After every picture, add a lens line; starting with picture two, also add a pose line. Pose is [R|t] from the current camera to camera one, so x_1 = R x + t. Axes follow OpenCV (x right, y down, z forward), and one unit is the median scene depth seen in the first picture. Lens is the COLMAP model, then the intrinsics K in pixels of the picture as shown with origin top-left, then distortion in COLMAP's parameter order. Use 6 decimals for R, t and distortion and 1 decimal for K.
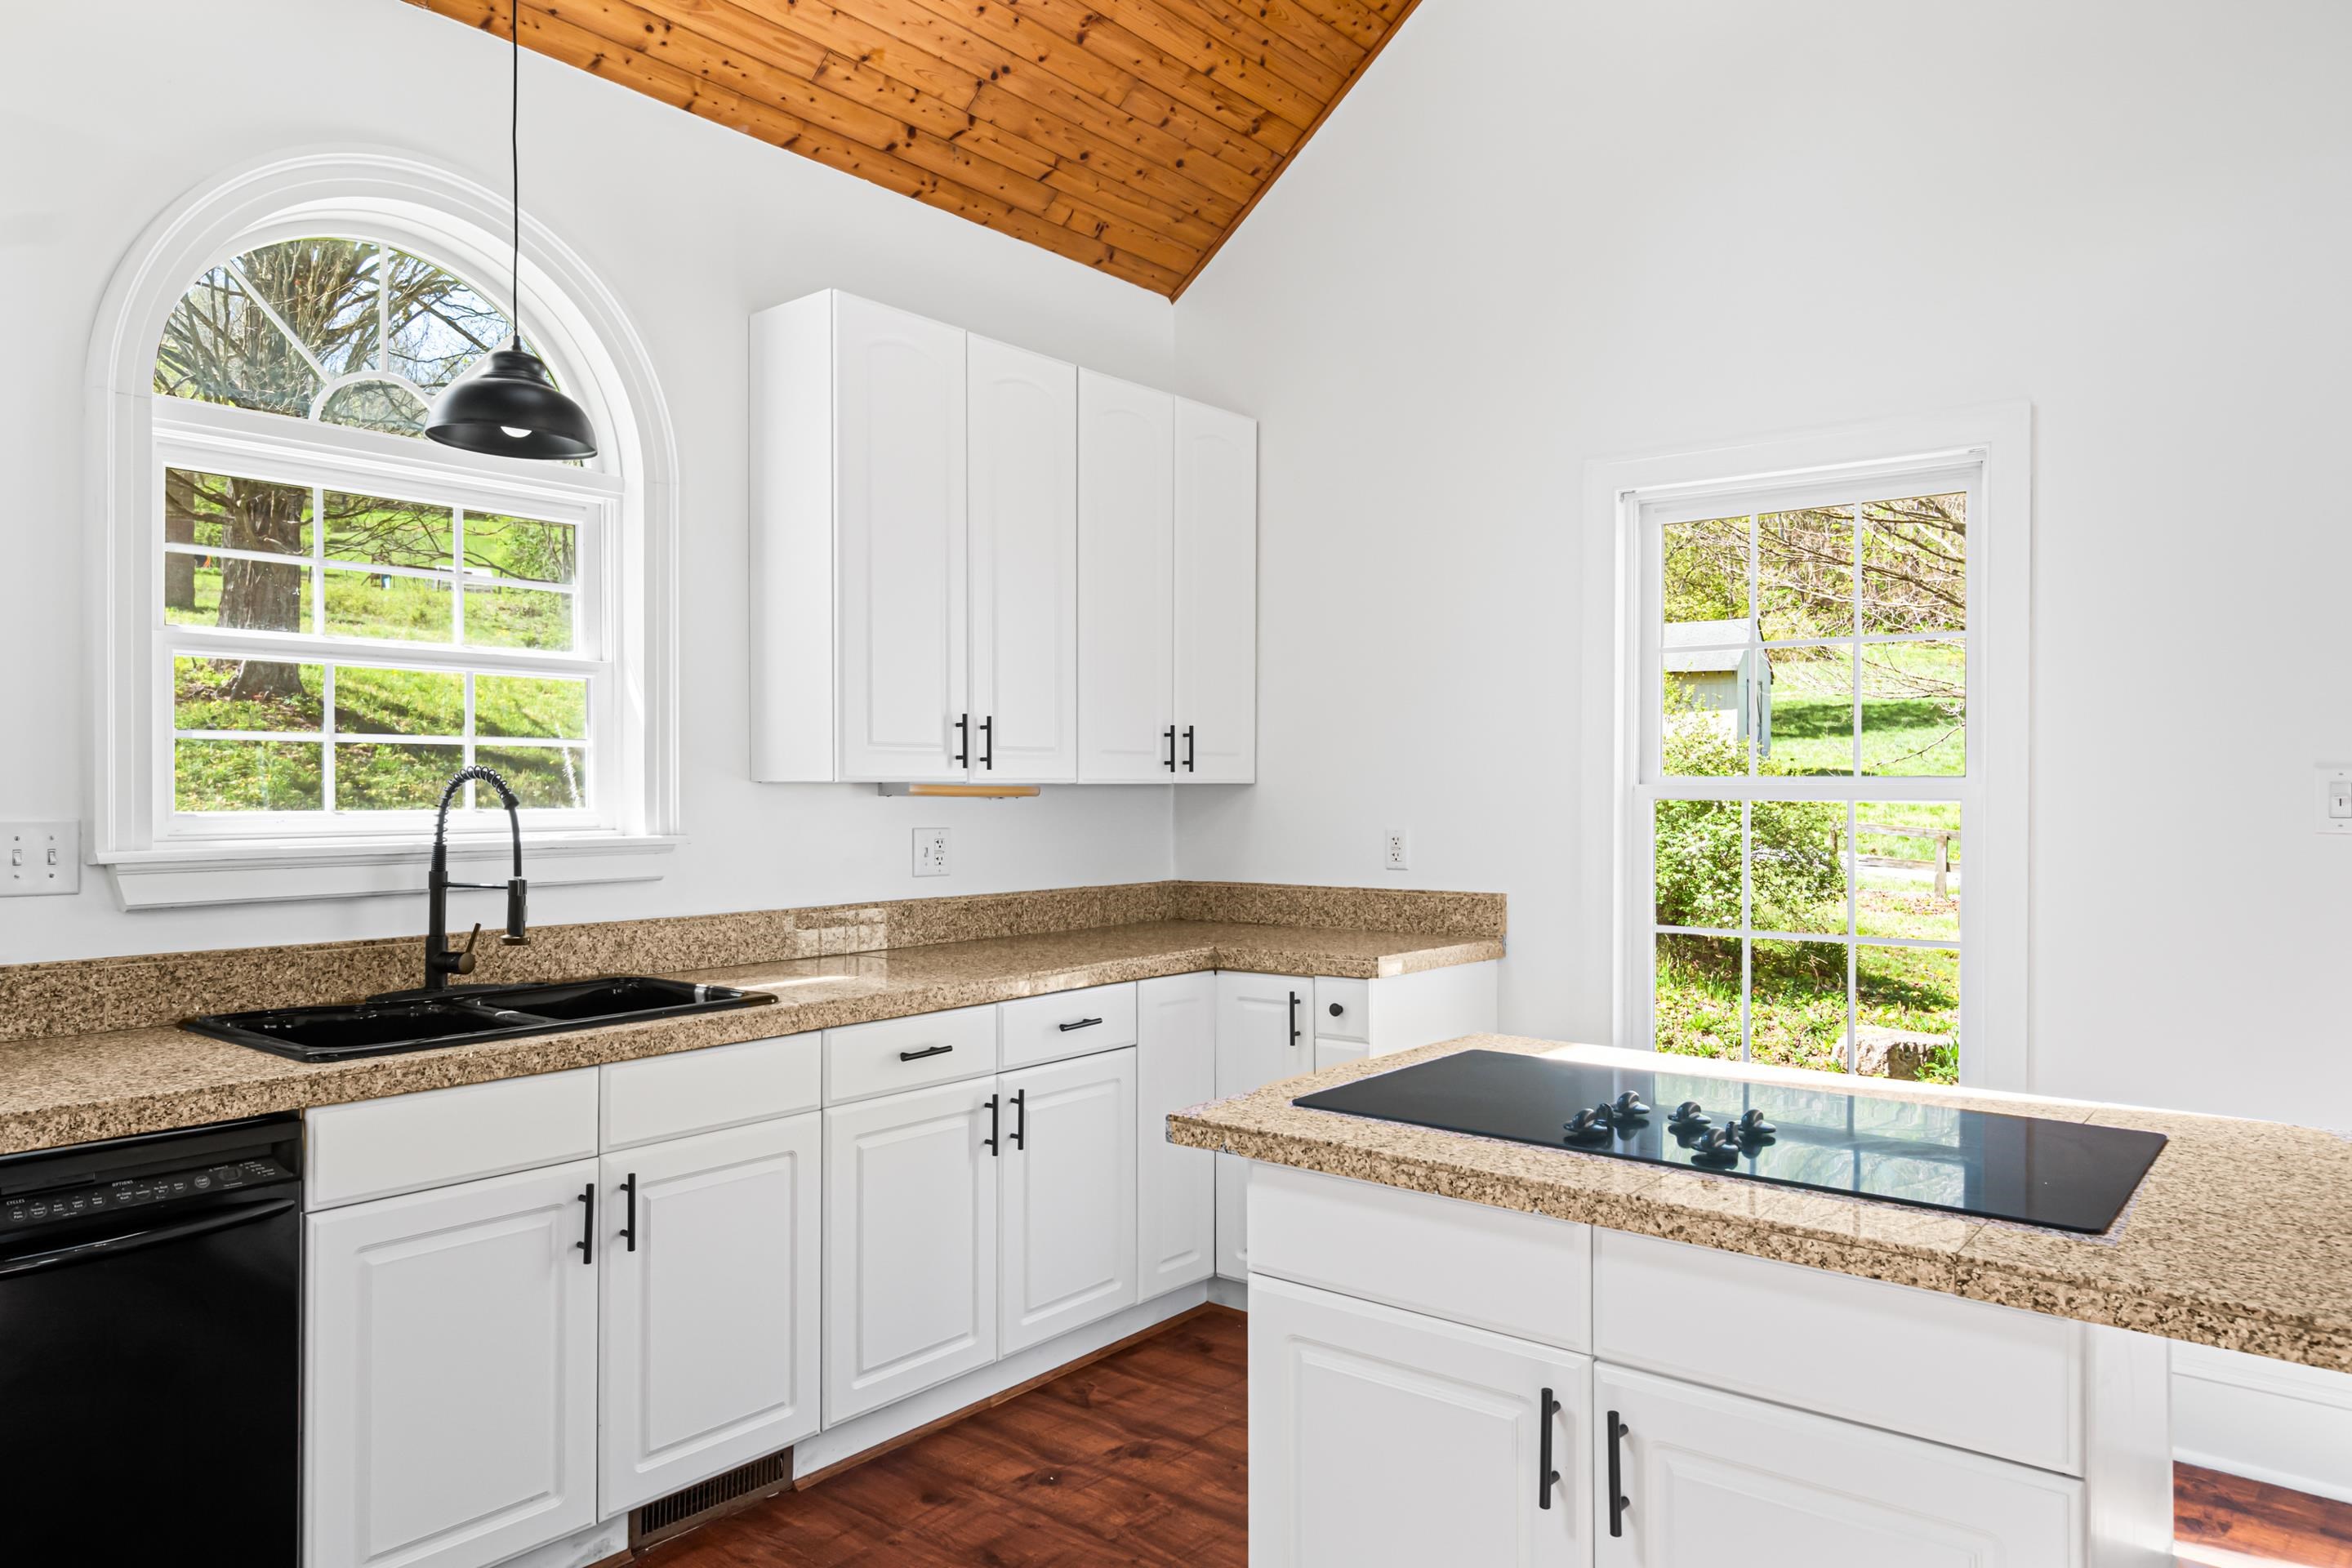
lens RADIAL K [[1497.6, 0, 1129.3], [0, 1497.6, 791.6], [0, 0, 1]] dist [0.000448, 0.002372]
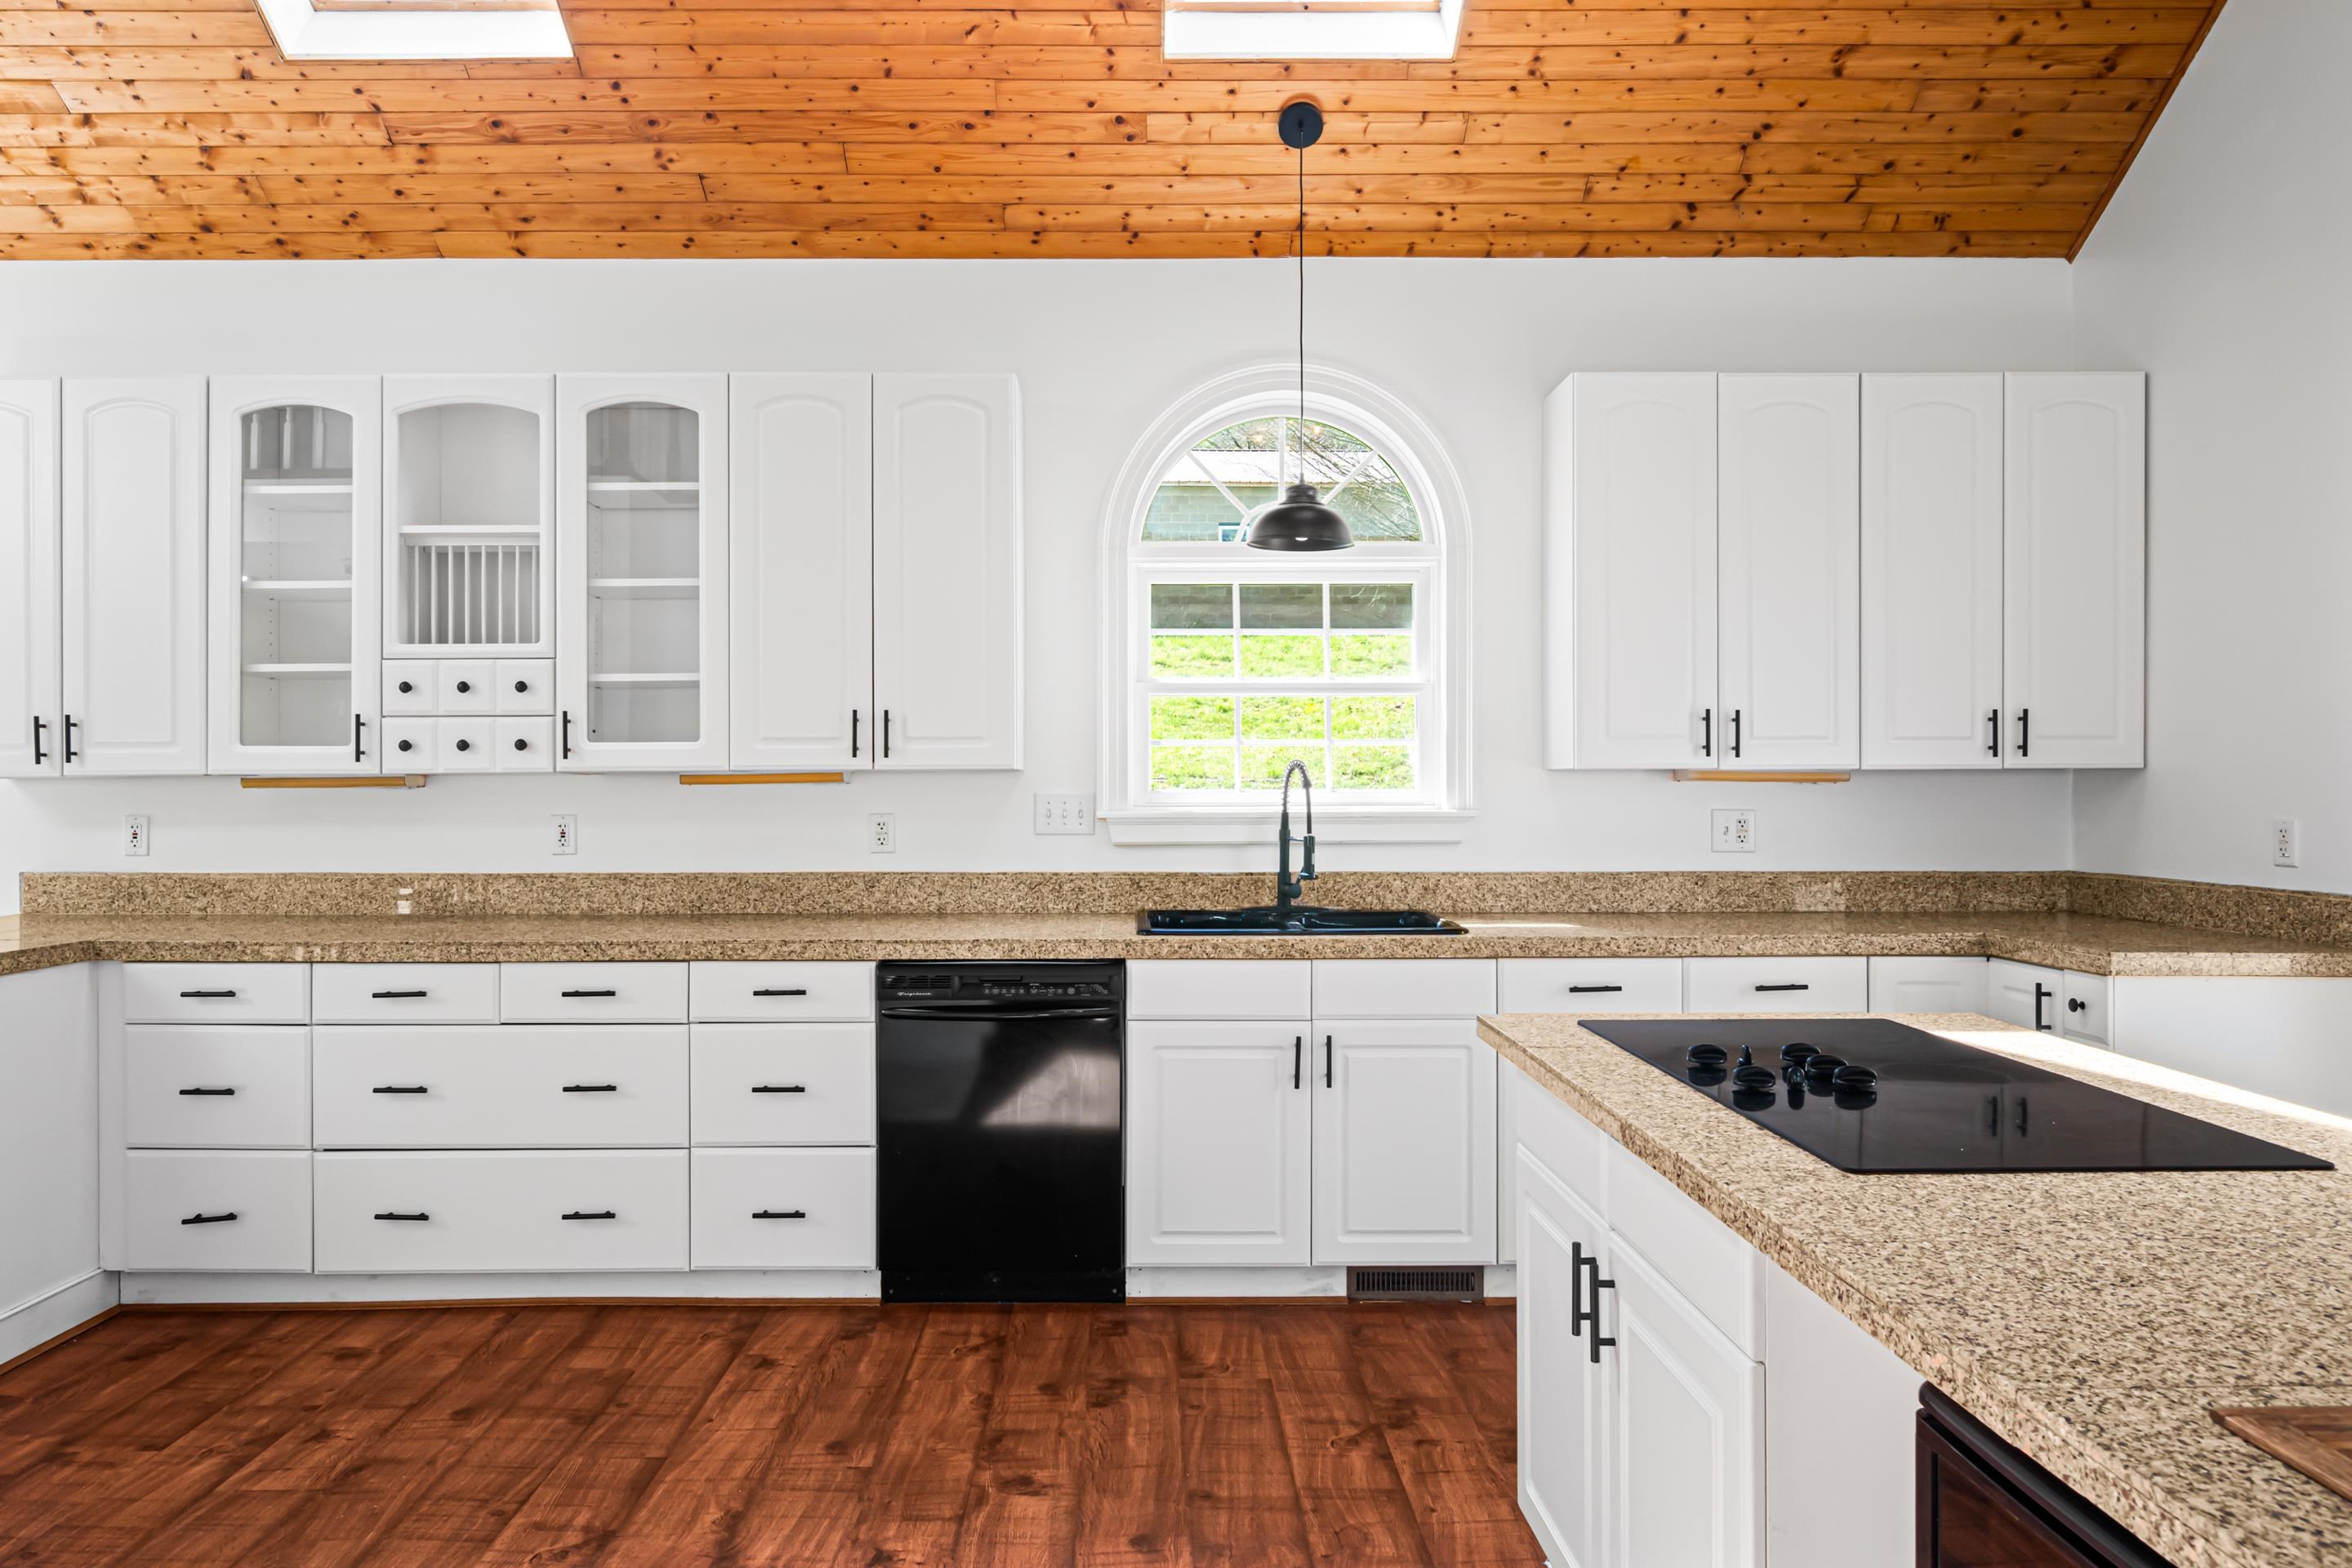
lens RADIAL K [[1415.5, 0, 1167.4], [0, 1415.5, 787.1], [0, 0, 1]] dist [0.002110, -0.006123]
pose [[0.661399, 0.004890, -0.750018, 0.439153], [0.000166, 0.999978, 0.006666, 0.000310], [0.750034, -0.004534, 0.661384, -0.030478]]
